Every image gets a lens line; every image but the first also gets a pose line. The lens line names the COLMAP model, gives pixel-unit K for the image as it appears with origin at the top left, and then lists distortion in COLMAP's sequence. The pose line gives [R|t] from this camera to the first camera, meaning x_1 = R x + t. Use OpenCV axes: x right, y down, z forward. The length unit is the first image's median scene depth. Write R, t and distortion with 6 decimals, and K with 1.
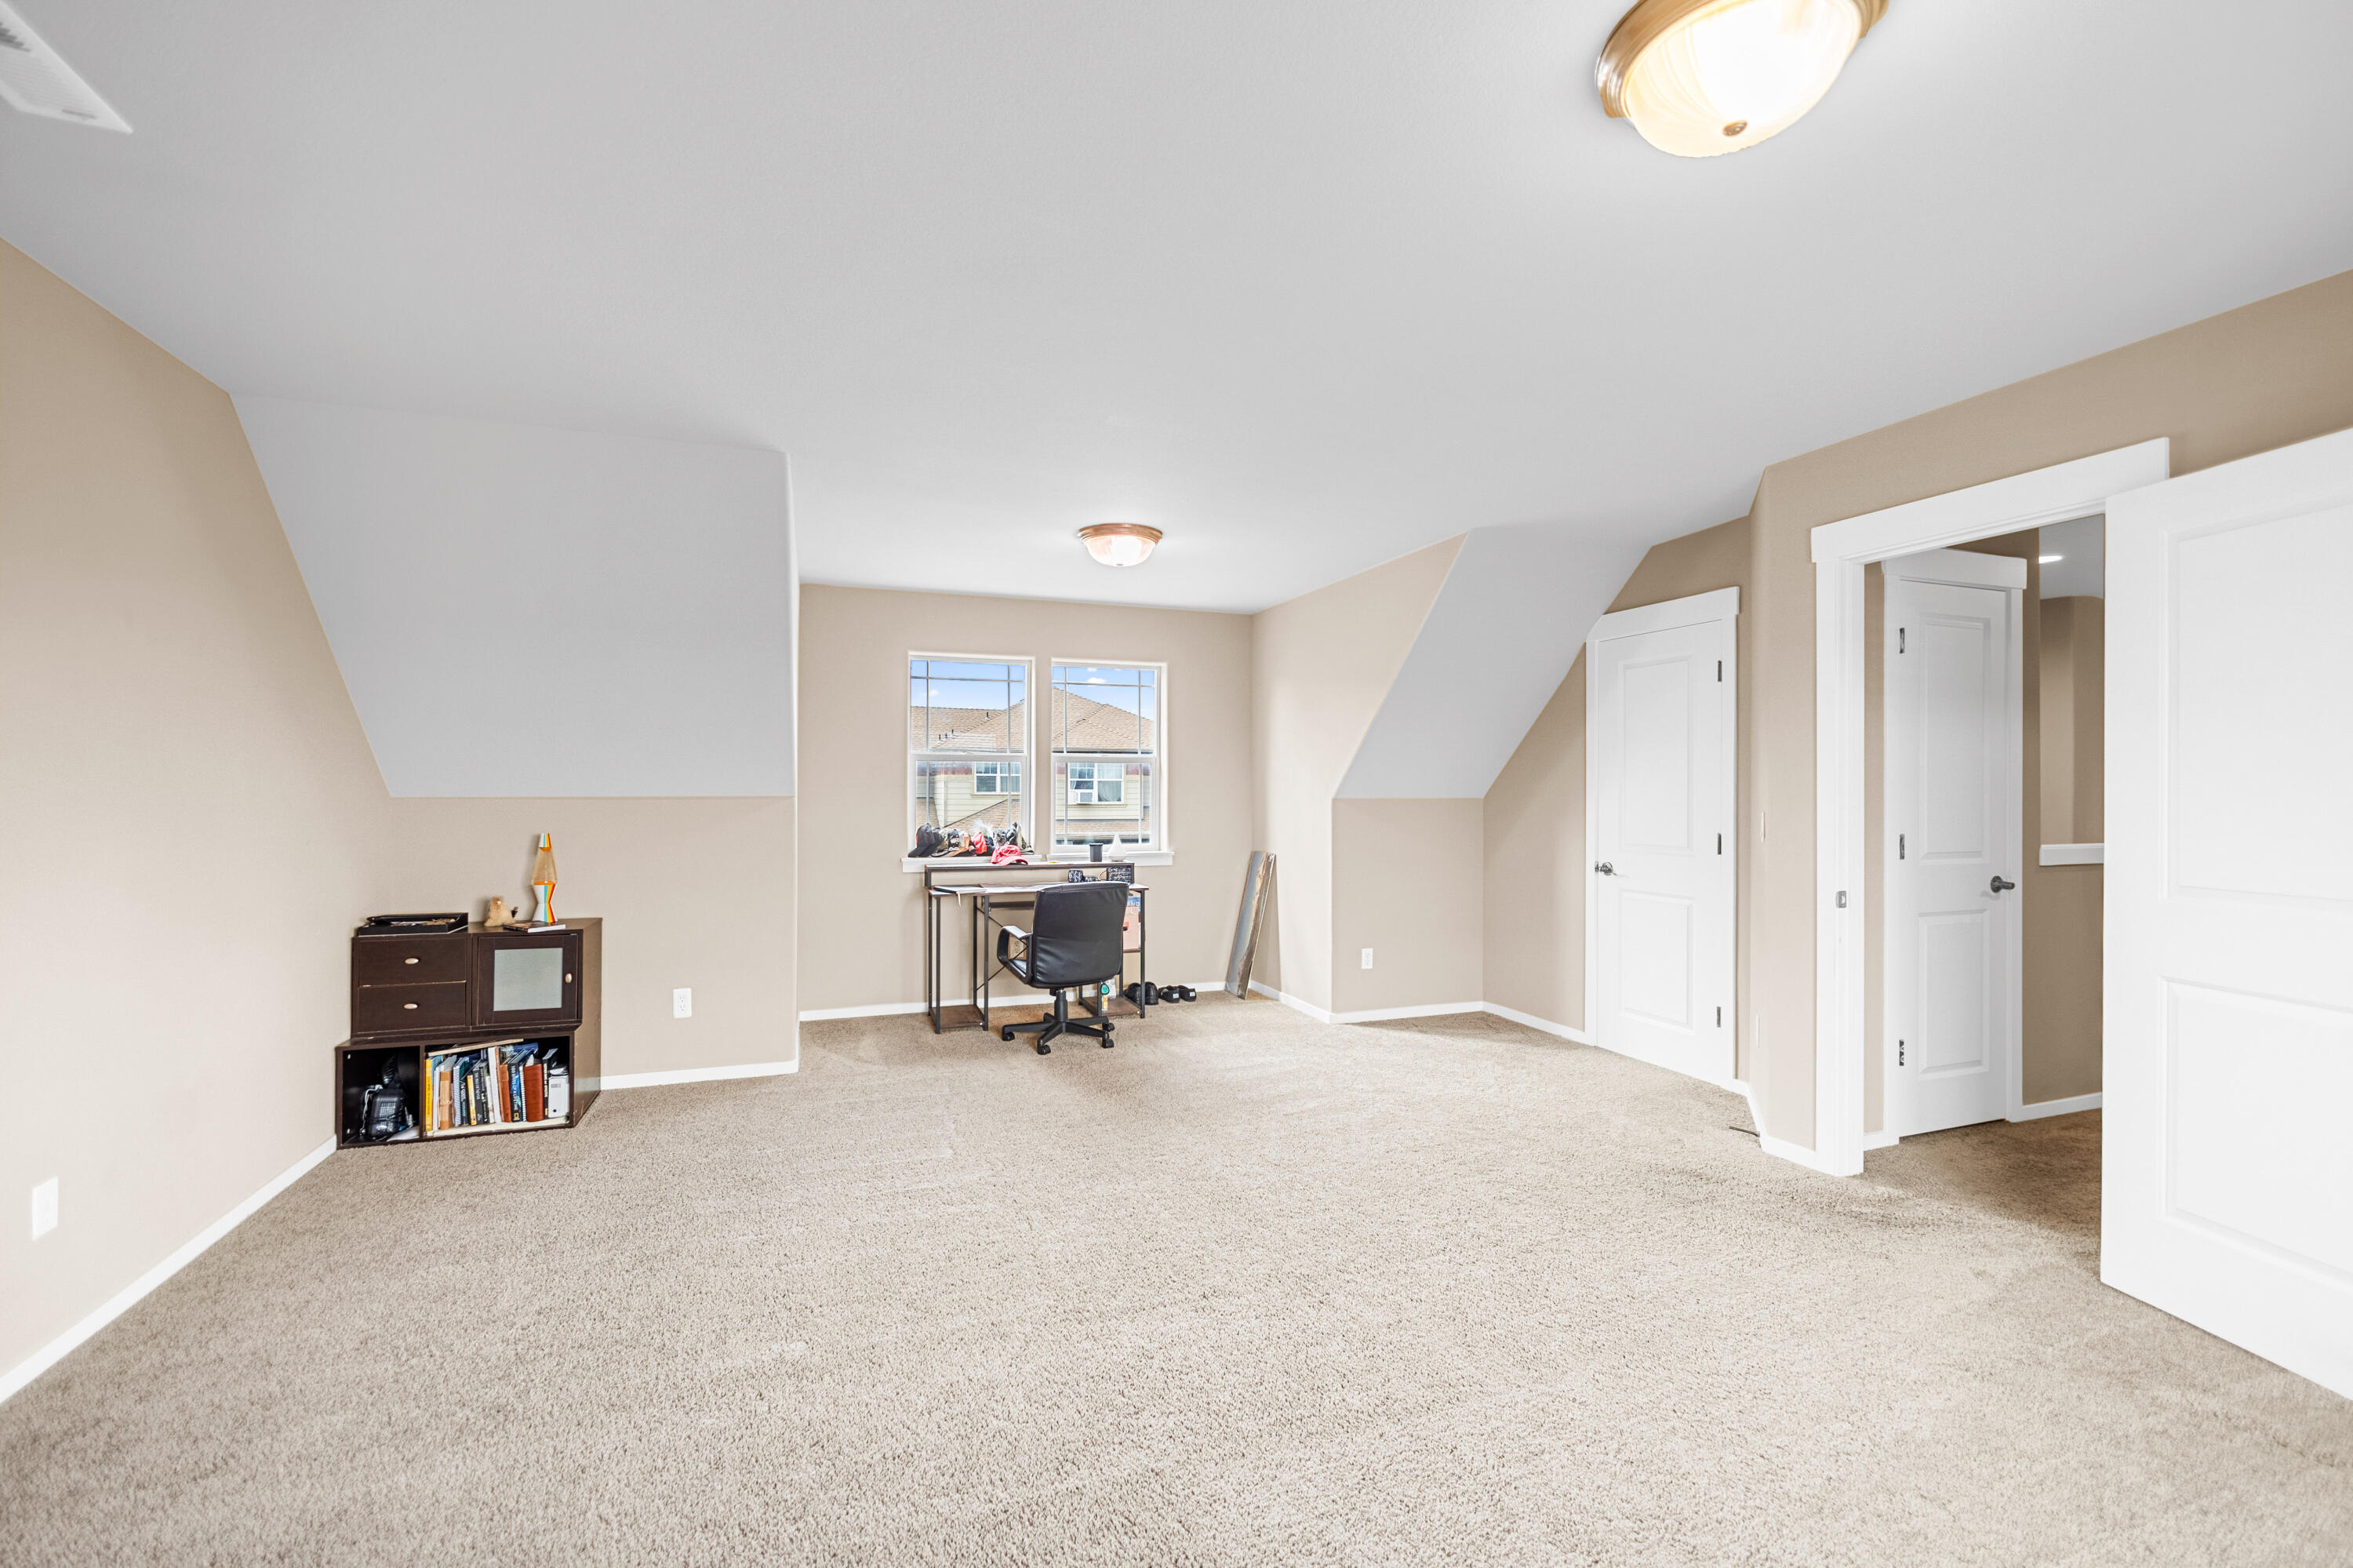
lens RADIAL K [[966.5, 0, 1176.5], [0, 966.5, 784.0], [0, 0, 1]] dist [-0.001102, -0.000102]
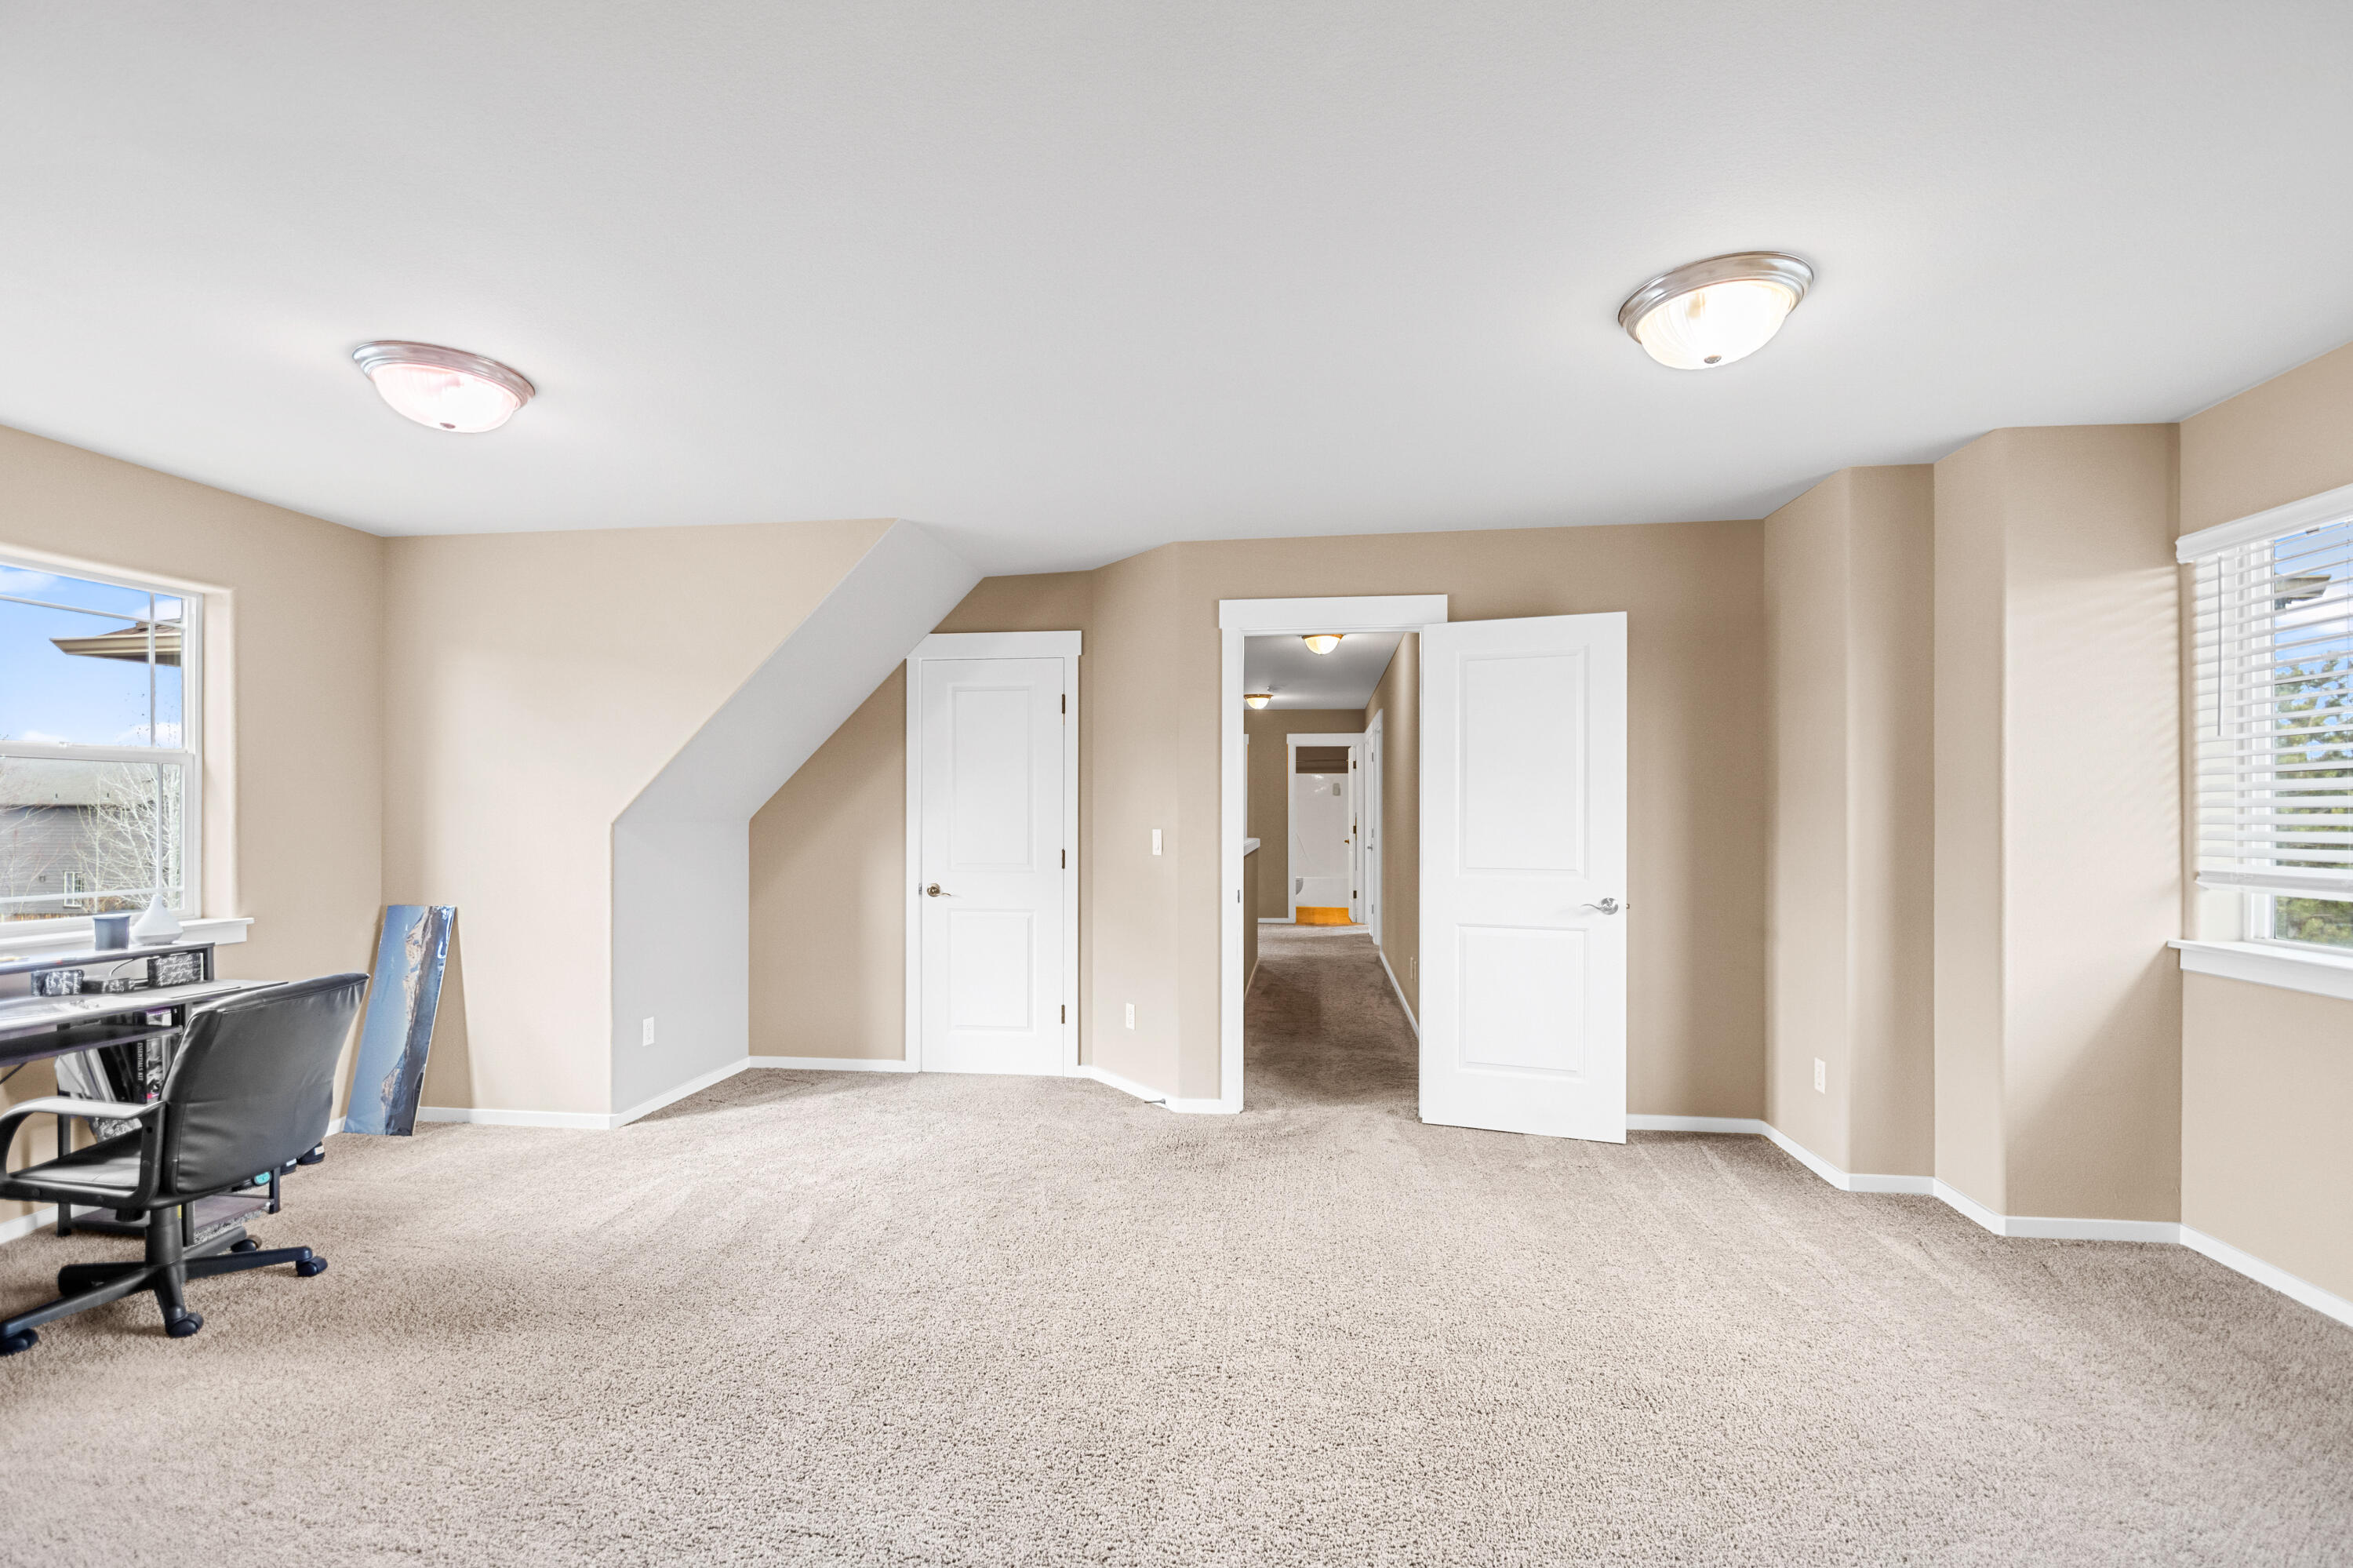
lens RADIAL K [[996.6, 0, 1179.1], [0, 996.6, 800.7], [0, 0, 1]] dist [-0.000882, 0.000118]
pose [[0.482950, 0.008887, 0.875603, -0.364482], [-0.003676, 0.999960, -0.008122, 0.003785], [-0.875640, 0.000704, 0.482964, 0.313698]]
